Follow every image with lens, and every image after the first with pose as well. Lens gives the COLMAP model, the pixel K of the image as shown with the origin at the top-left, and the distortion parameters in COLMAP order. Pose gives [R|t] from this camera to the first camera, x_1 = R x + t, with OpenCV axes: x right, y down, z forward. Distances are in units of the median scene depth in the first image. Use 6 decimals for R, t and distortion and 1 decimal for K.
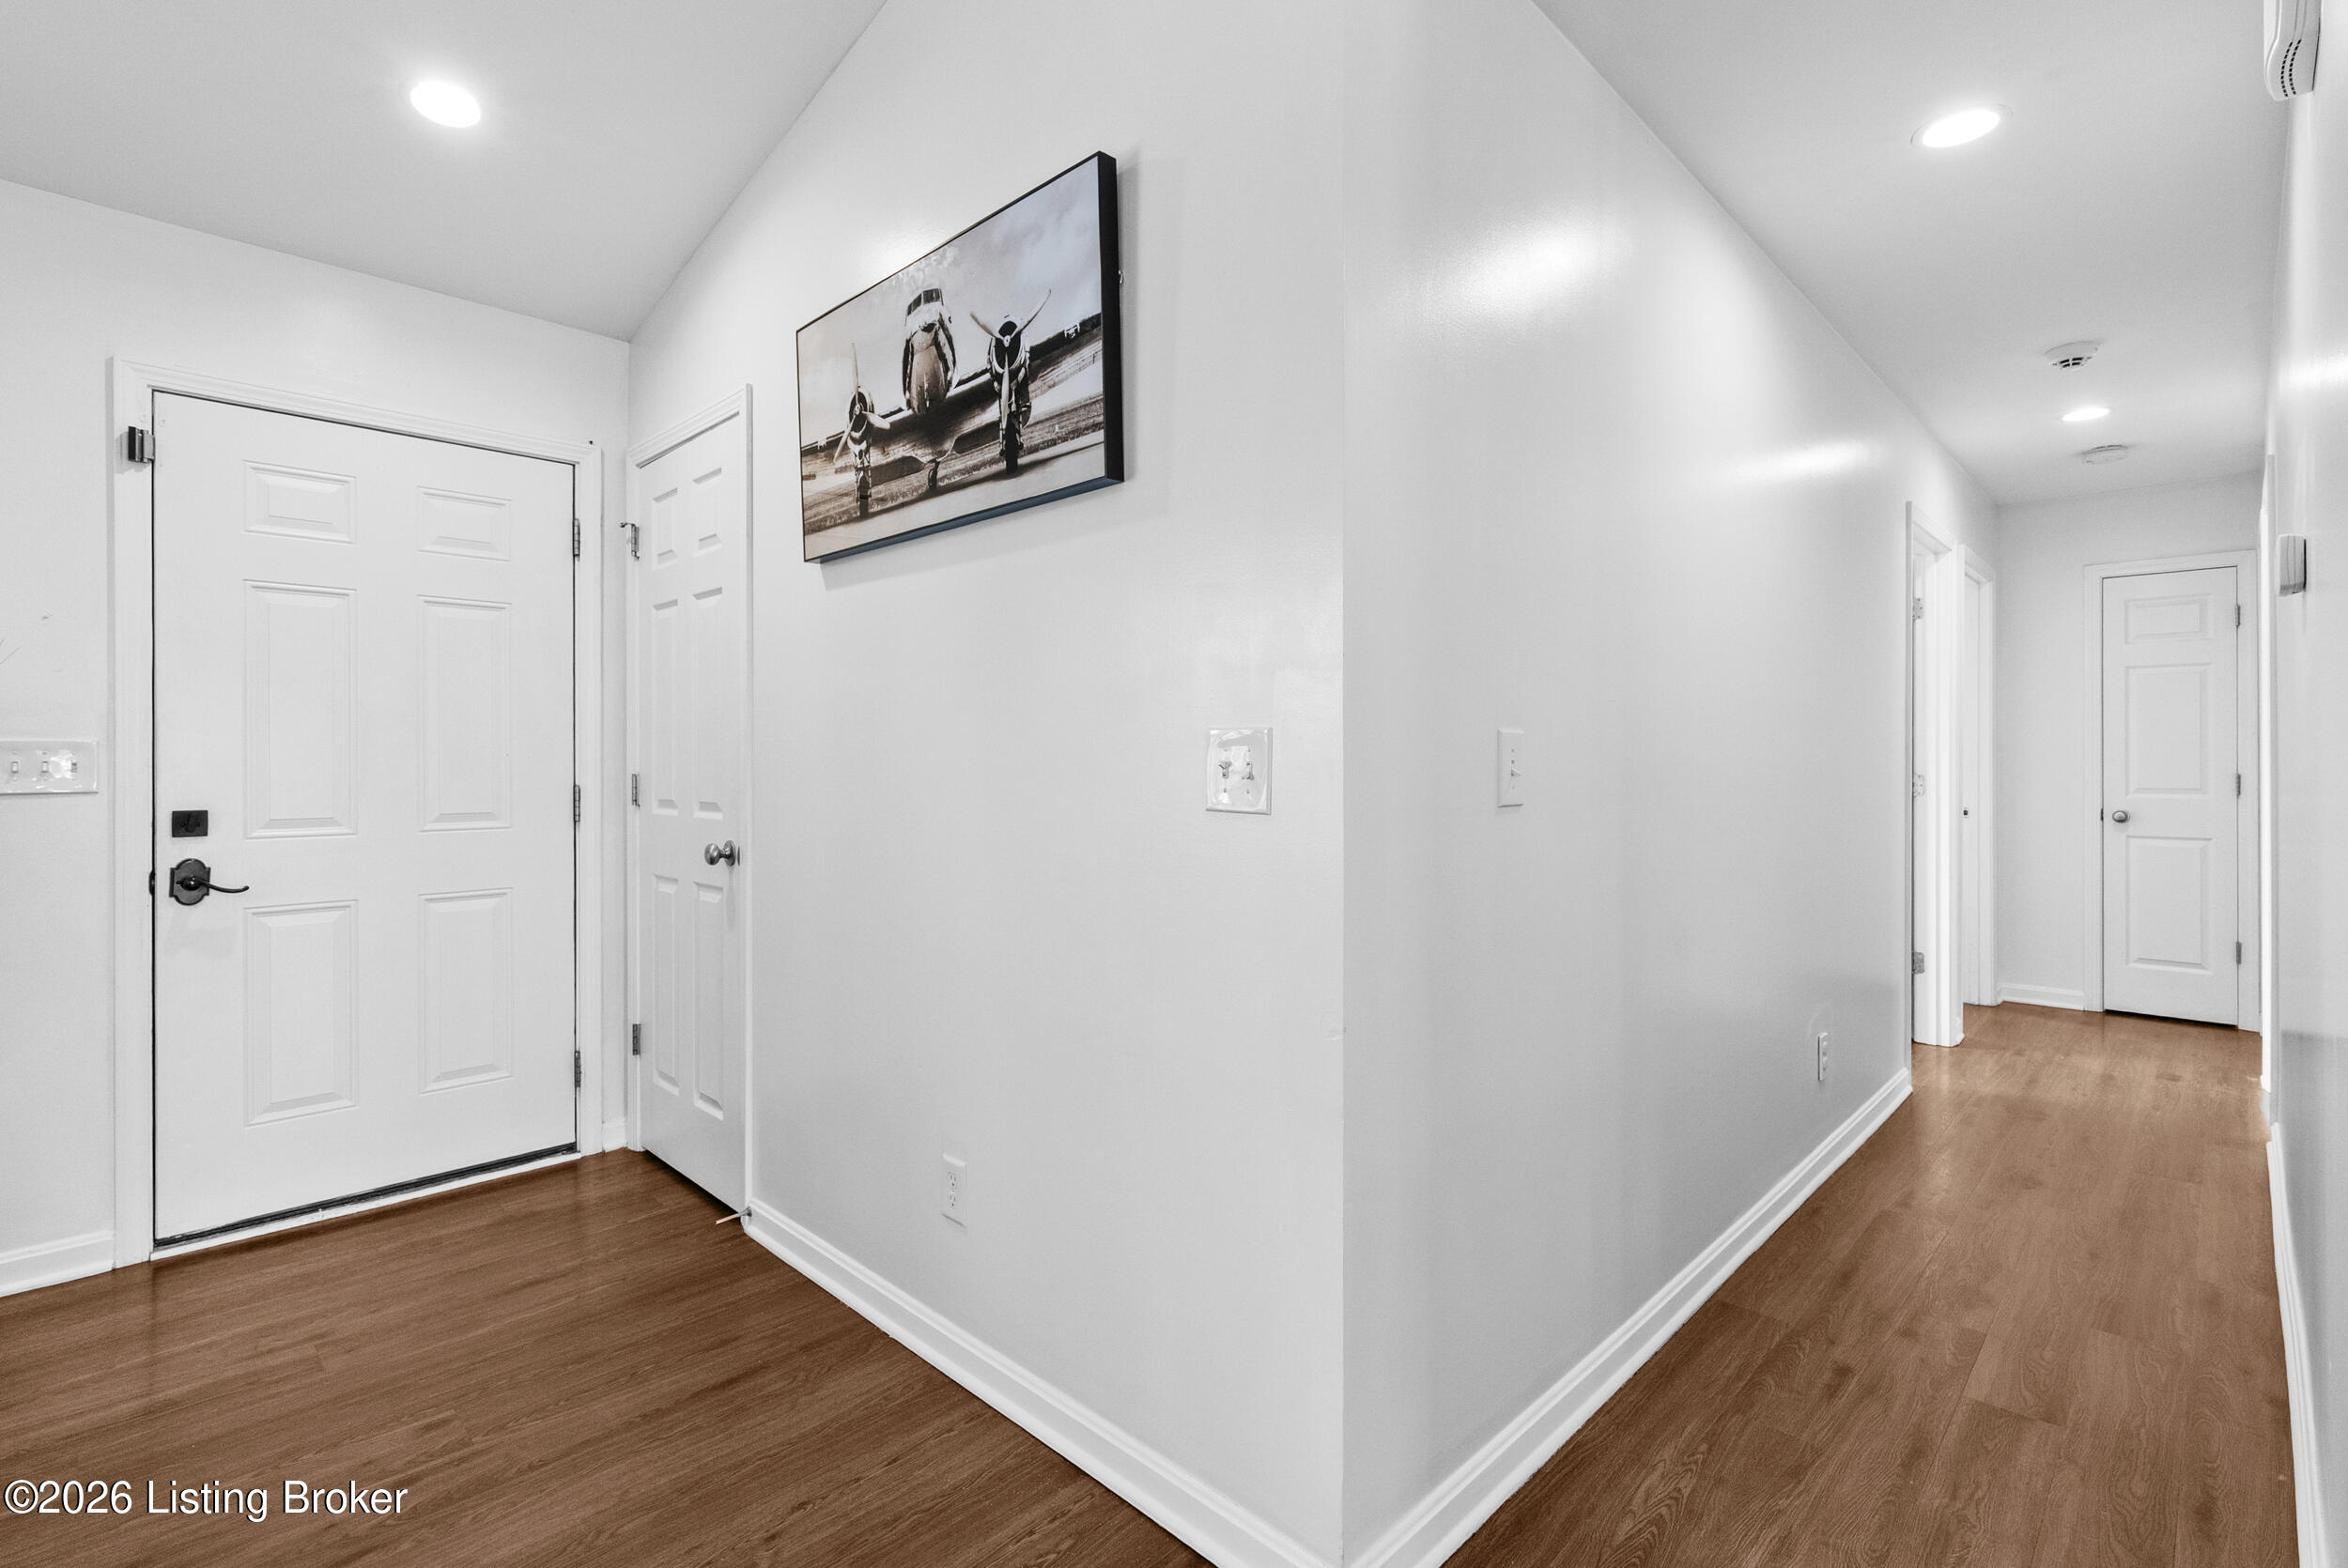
lens RADIAL K [[1084.4, 0, 1175.6], [0, 1084.4, 773.7], [0, 0, 1]] dist [0.000216, -0.000109]
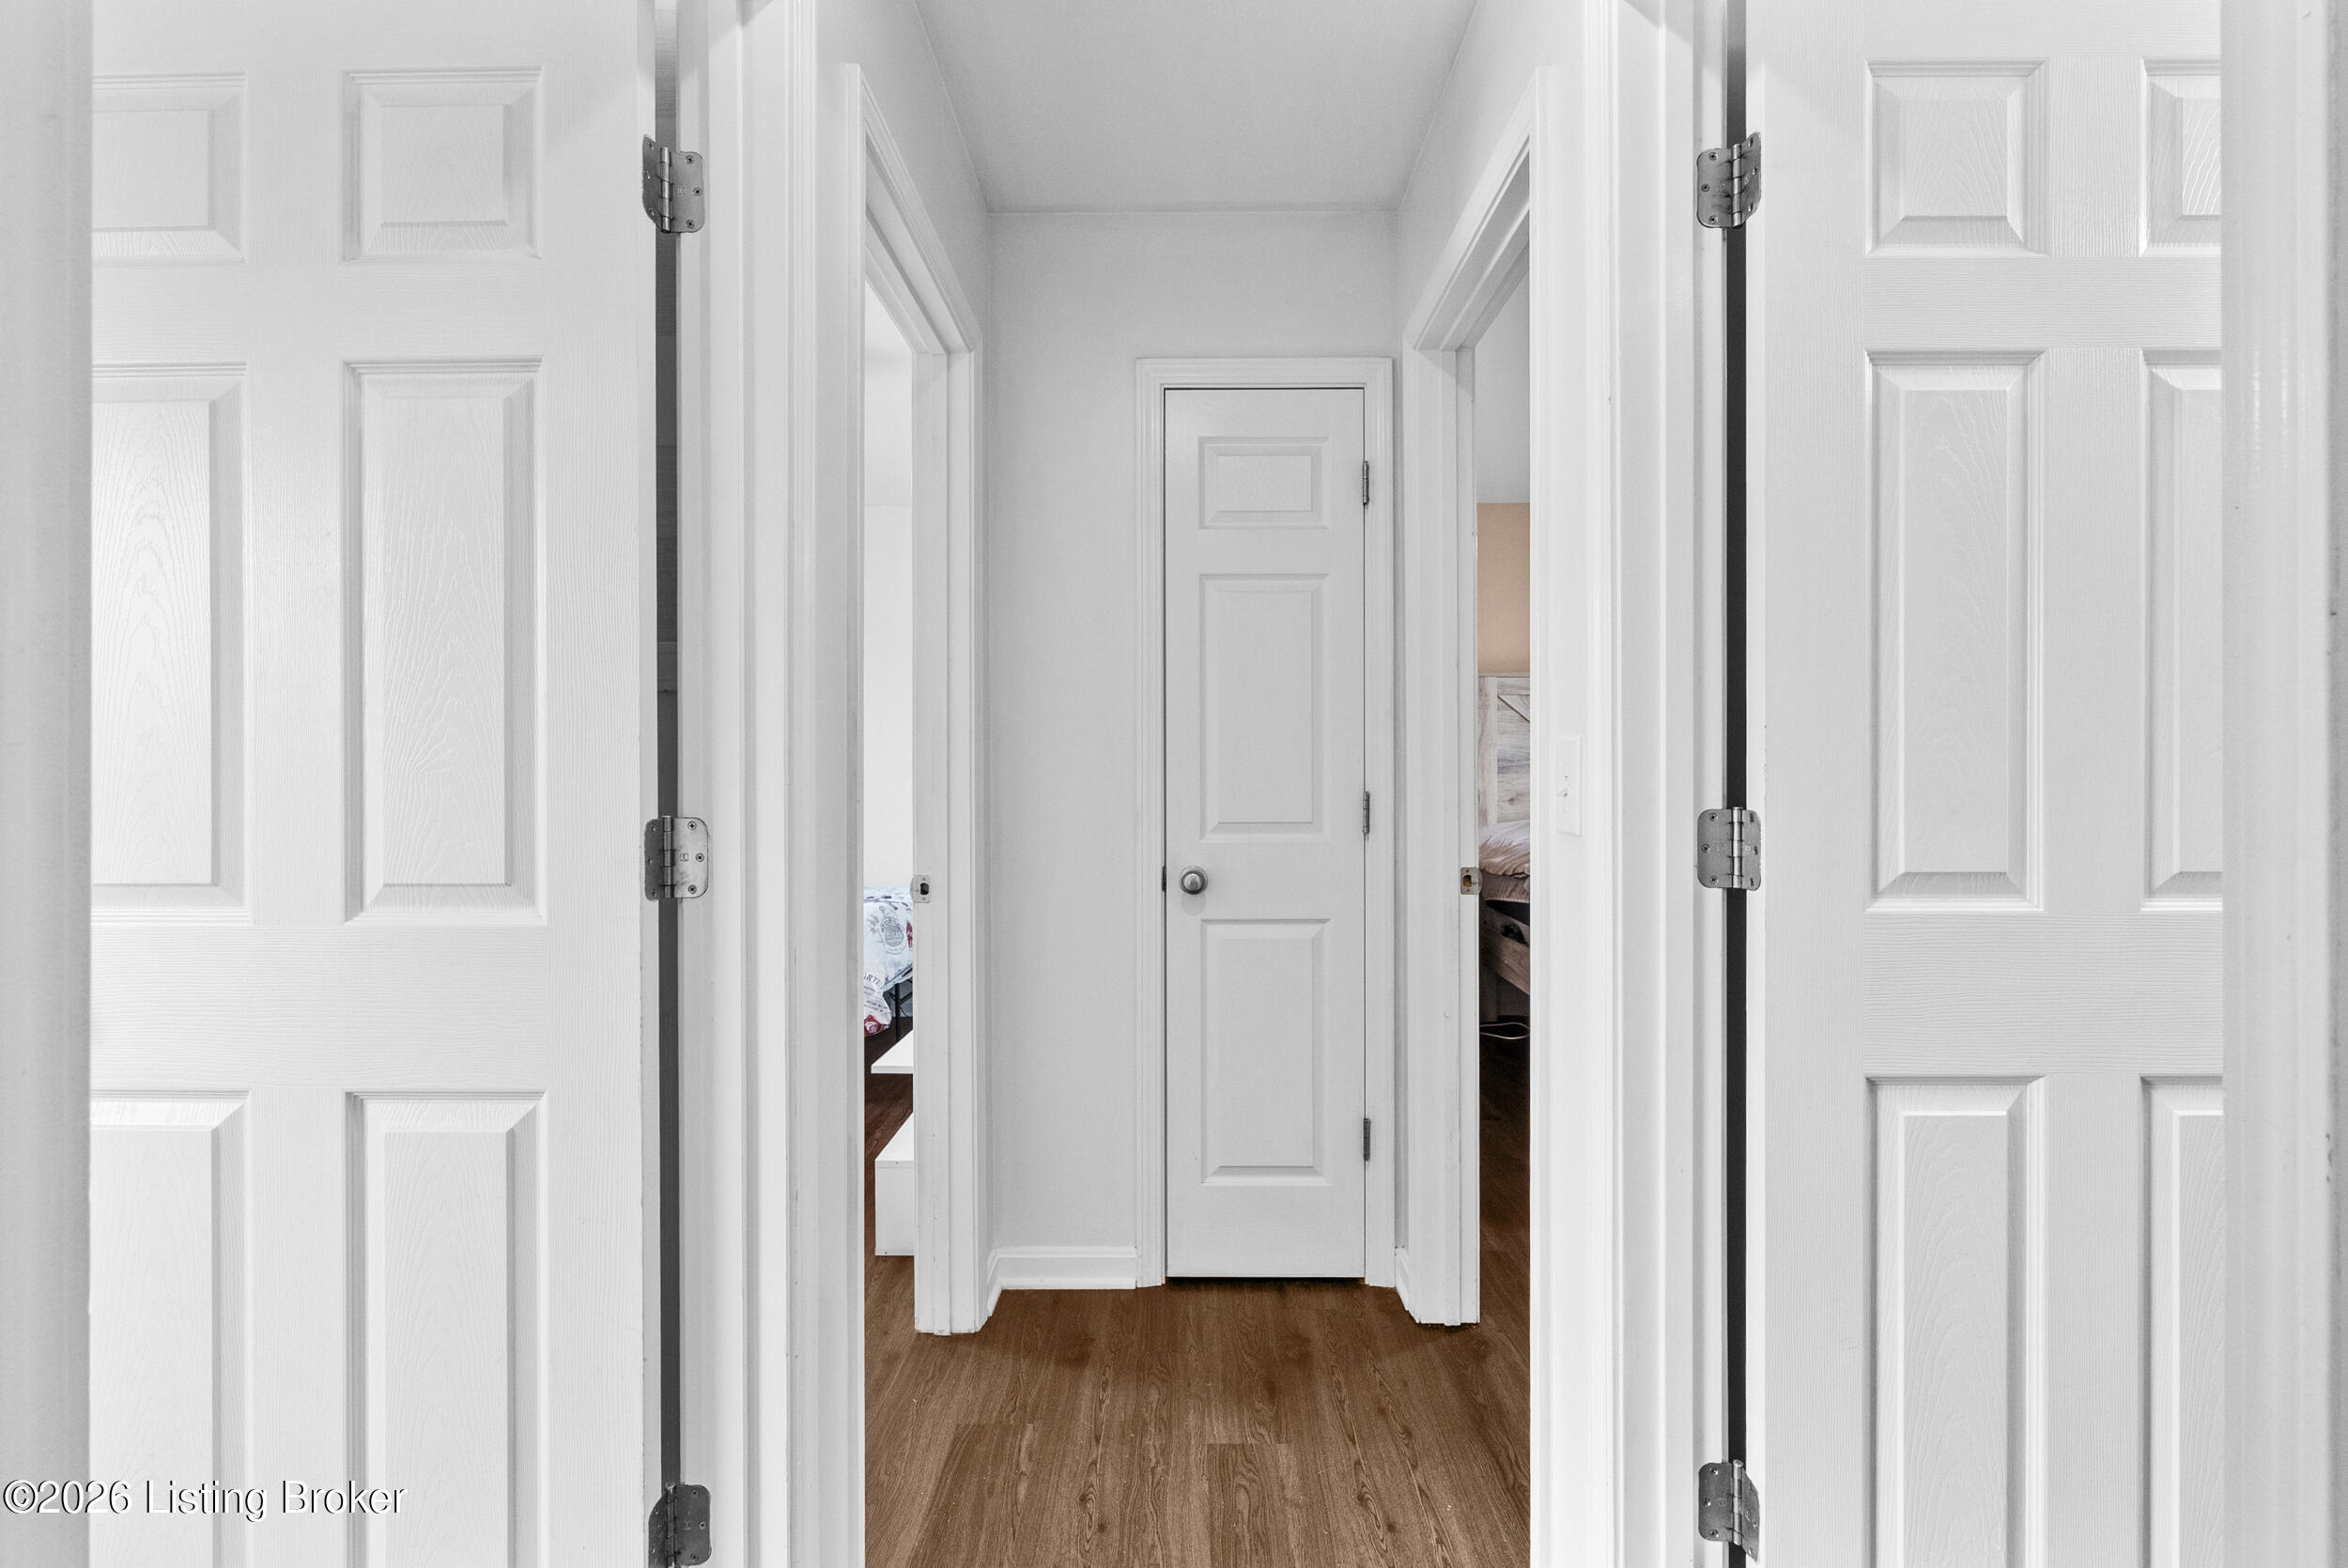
lens RADIAL K [[1084.4, 0, 1176.6], [0, 1084.4, 775.6], [0, 0, 1]] dist [0.000216, -0.000109]
pose [[0.720919, -0.002508, 0.693014, 0.532763], [0.001826, 0.999997, 0.001720, -0.008413], [-0.693017, 0.000025, 0.720922, 0.658930]]
